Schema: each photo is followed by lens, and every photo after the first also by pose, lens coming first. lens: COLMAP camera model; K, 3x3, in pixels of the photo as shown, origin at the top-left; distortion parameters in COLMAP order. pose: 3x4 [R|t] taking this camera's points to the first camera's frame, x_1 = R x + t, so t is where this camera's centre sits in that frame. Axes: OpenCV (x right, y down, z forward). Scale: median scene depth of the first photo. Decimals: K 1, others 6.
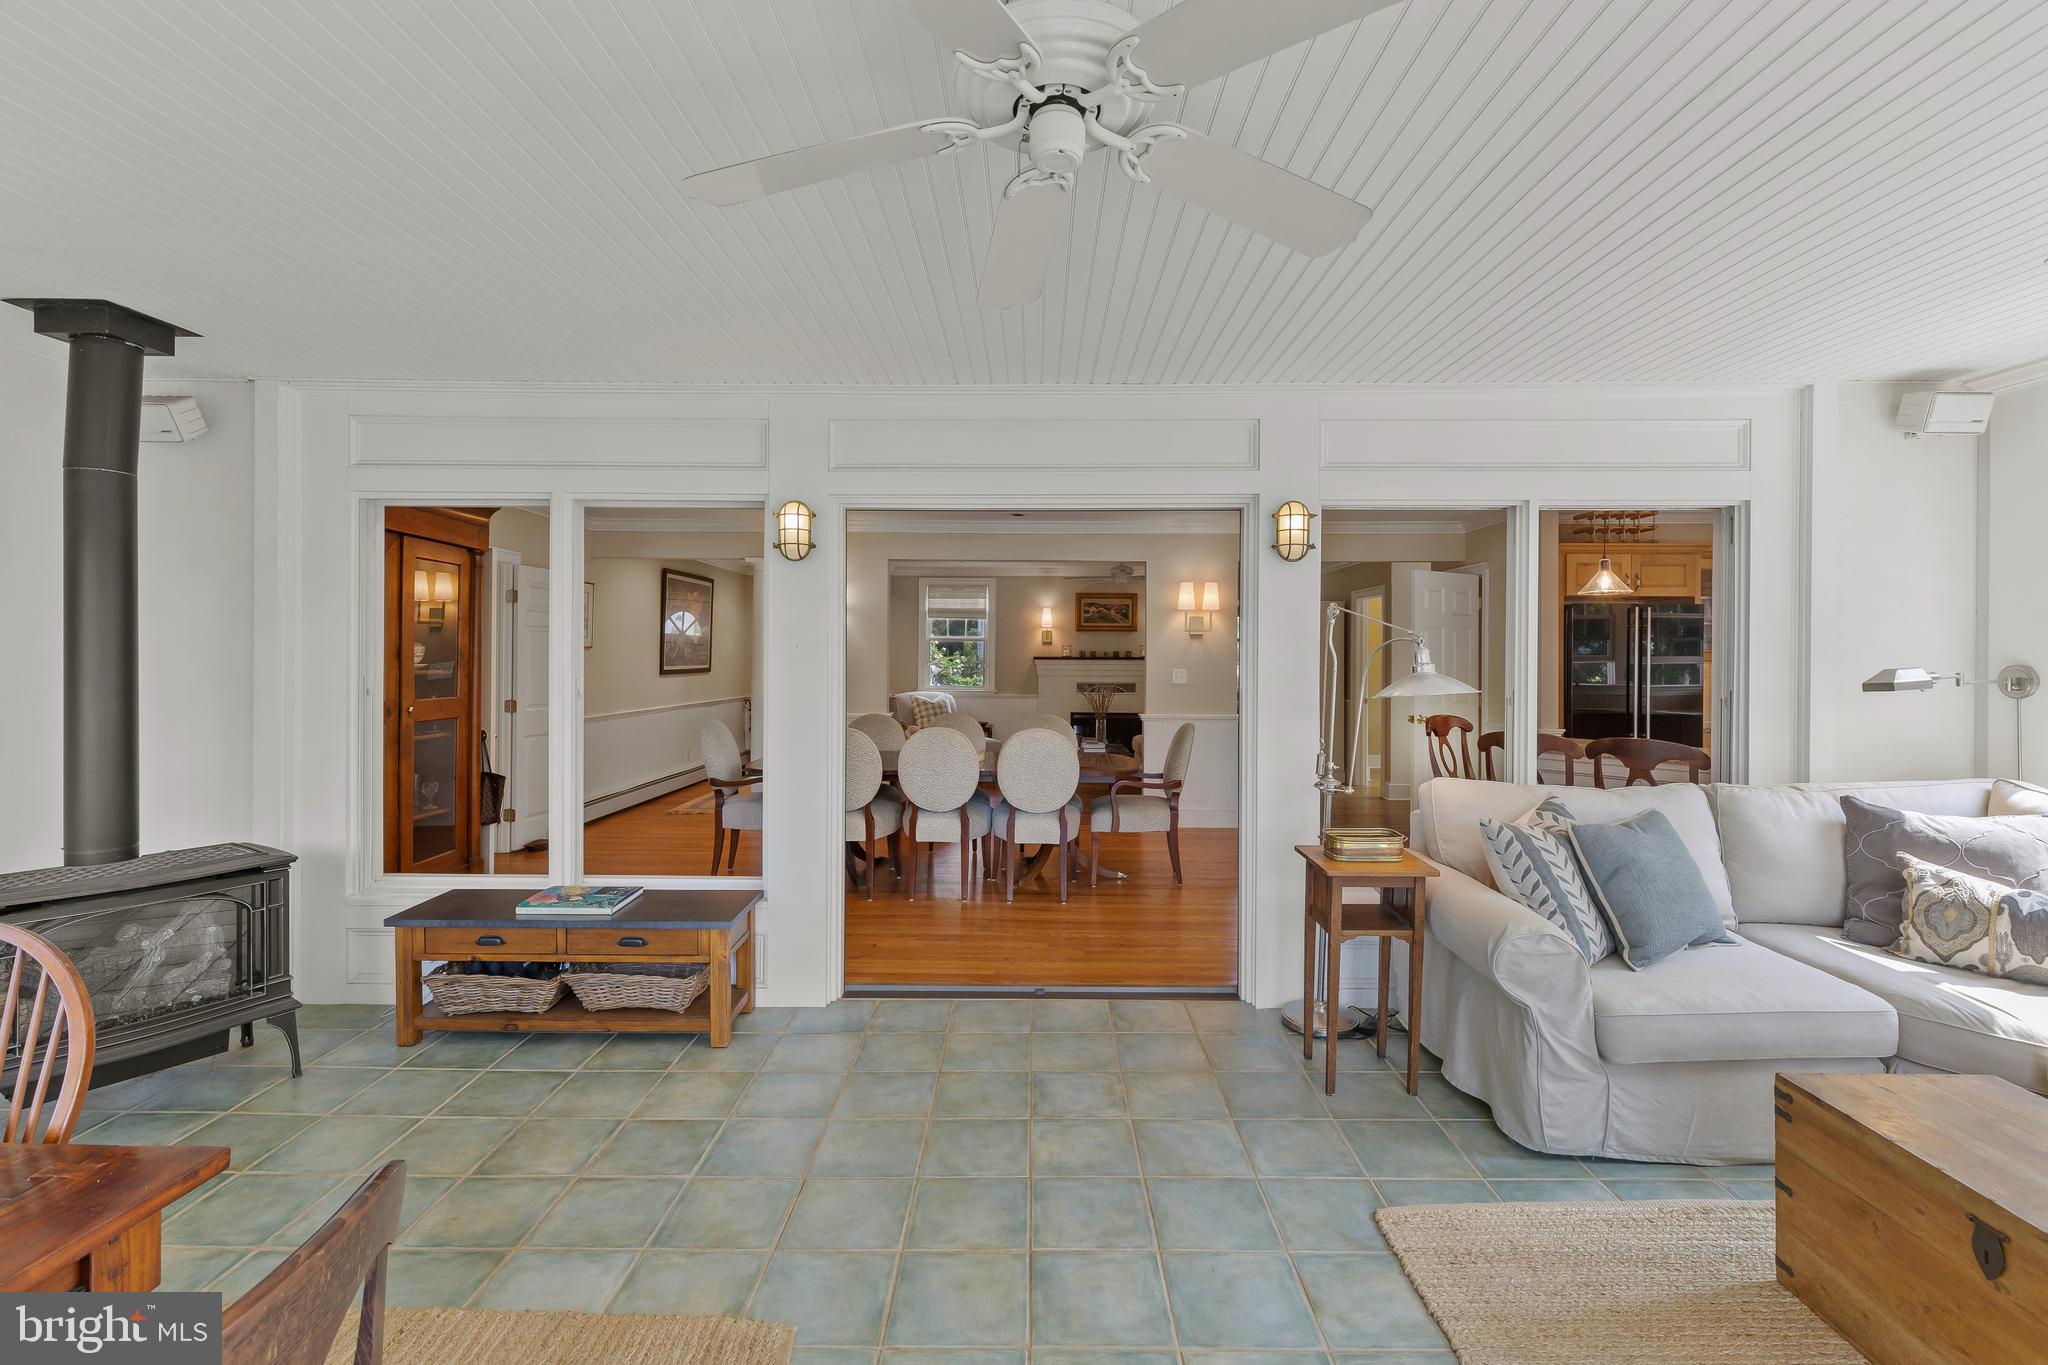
lens RADIAL K [[929.8, 0, 1032.7], [0, 929.8, 662.9], [0, 0, 1]] dist [0.005382, -0.001121]
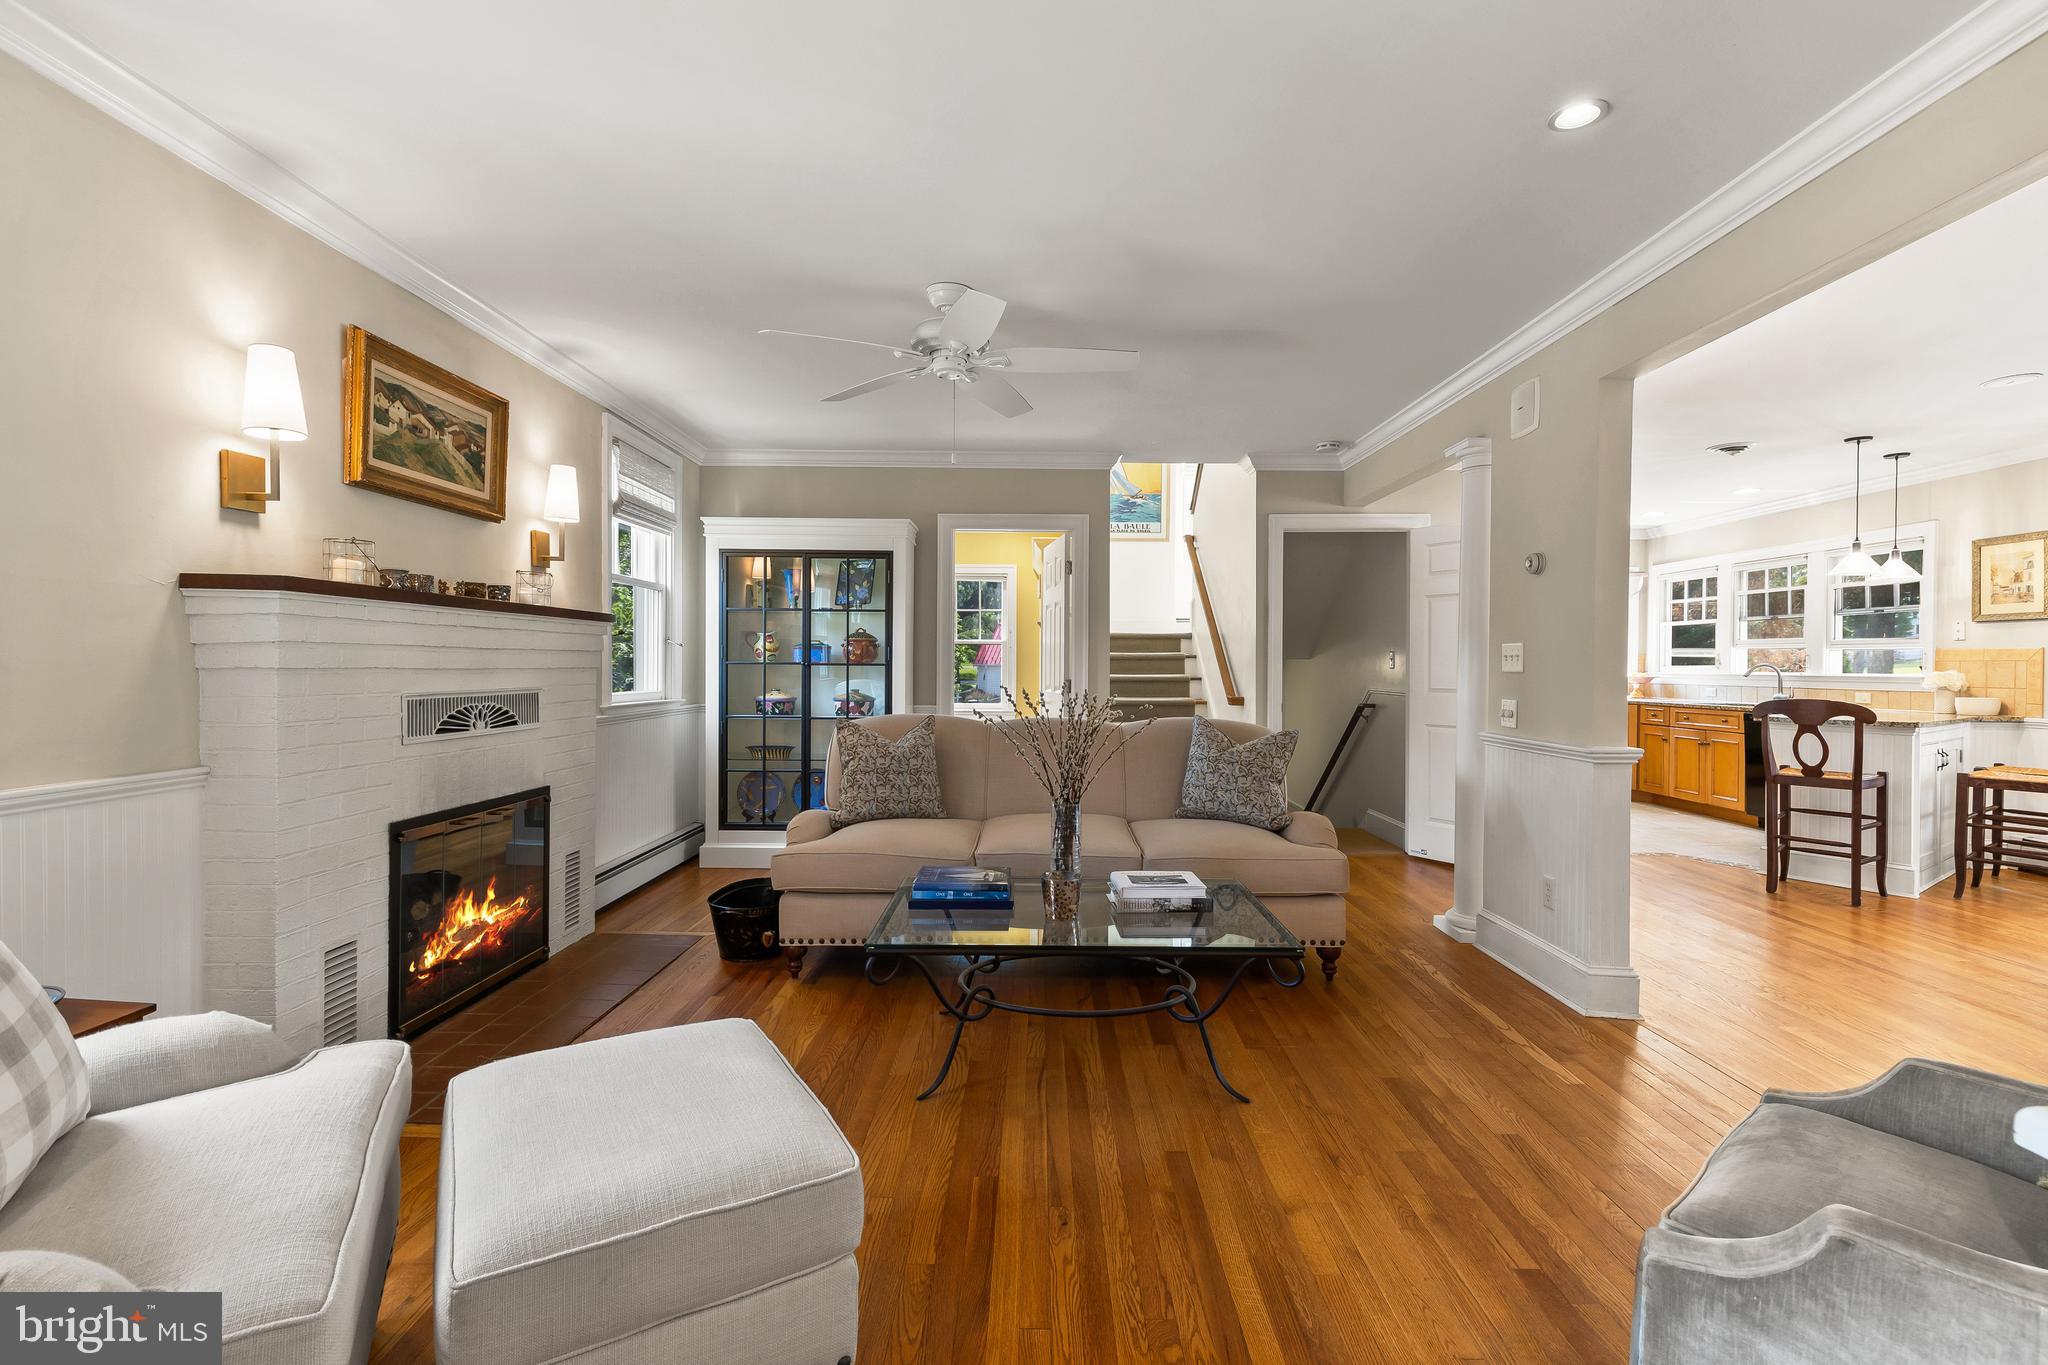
lens RADIAL K [[929.8, 0, 1020.4], [0, 929.8, 670.4], [0, 0, 1]] dist [0.005382, -0.001121]
pose [[0.020440, -0.009848, 0.999743, -0.632561], [0.001053, 0.999951, 0.009829, 0.039192], [-0.999791, 0.000851, 0.020450, 2.718381]]
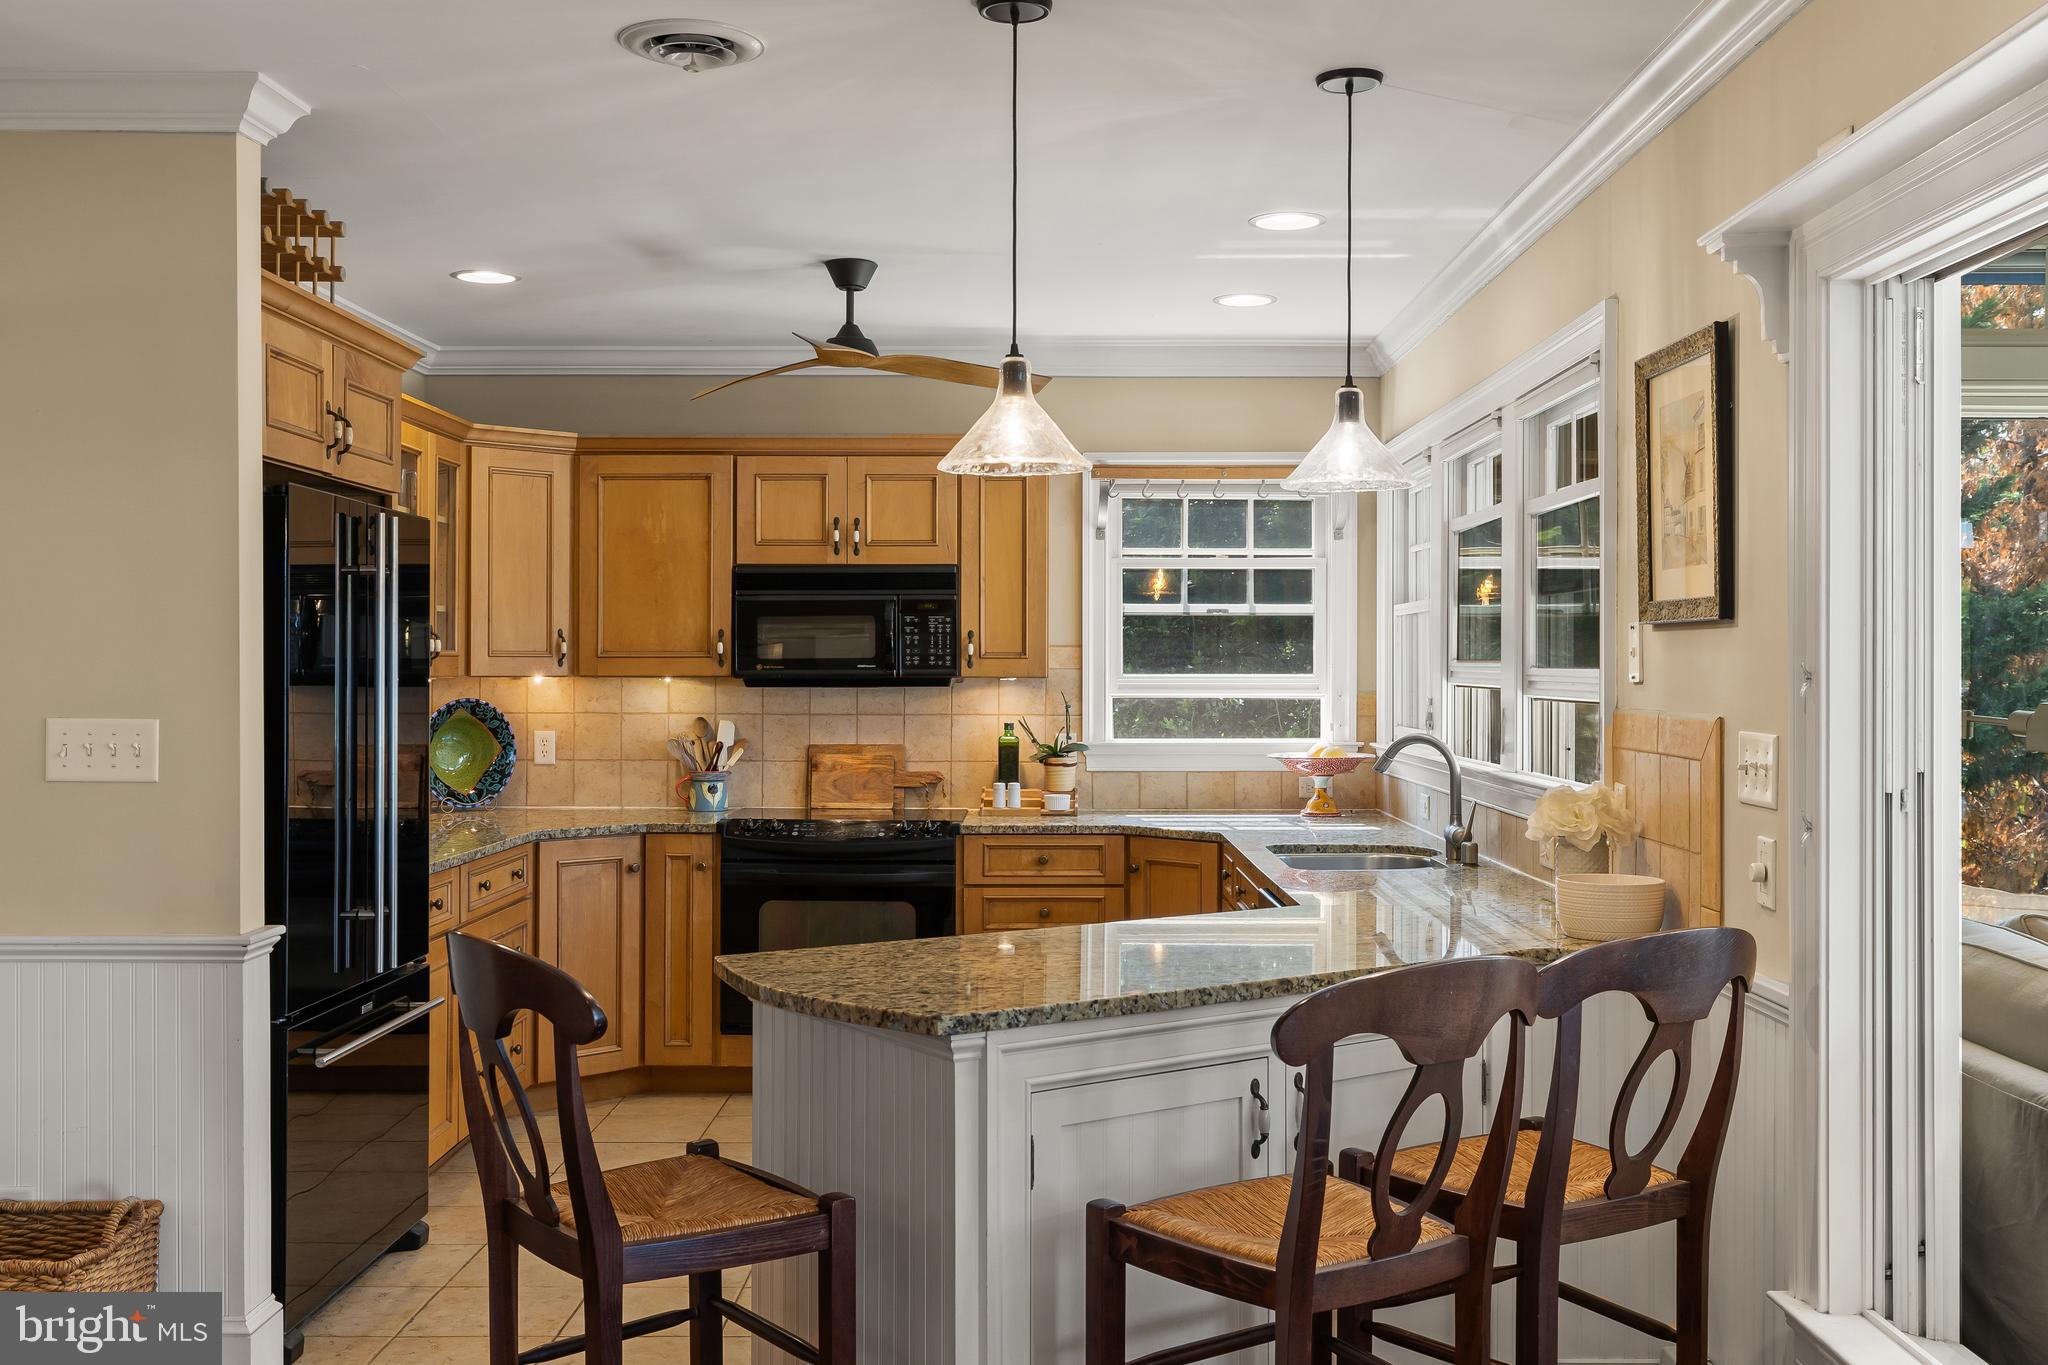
lens RADIAL K [[1990.9, 0, 1024.3], [0, 1990.9, 676.8], [0, 0, 1]] dist [0.015462, 0.000000]
pose [[0.002122, -0.008787, 0.999959, -0.092387], [0.001905, 0.999960, 0.008783, -0.012300], [-0.999996, 0.001886, 0.002138, 1.393008]]
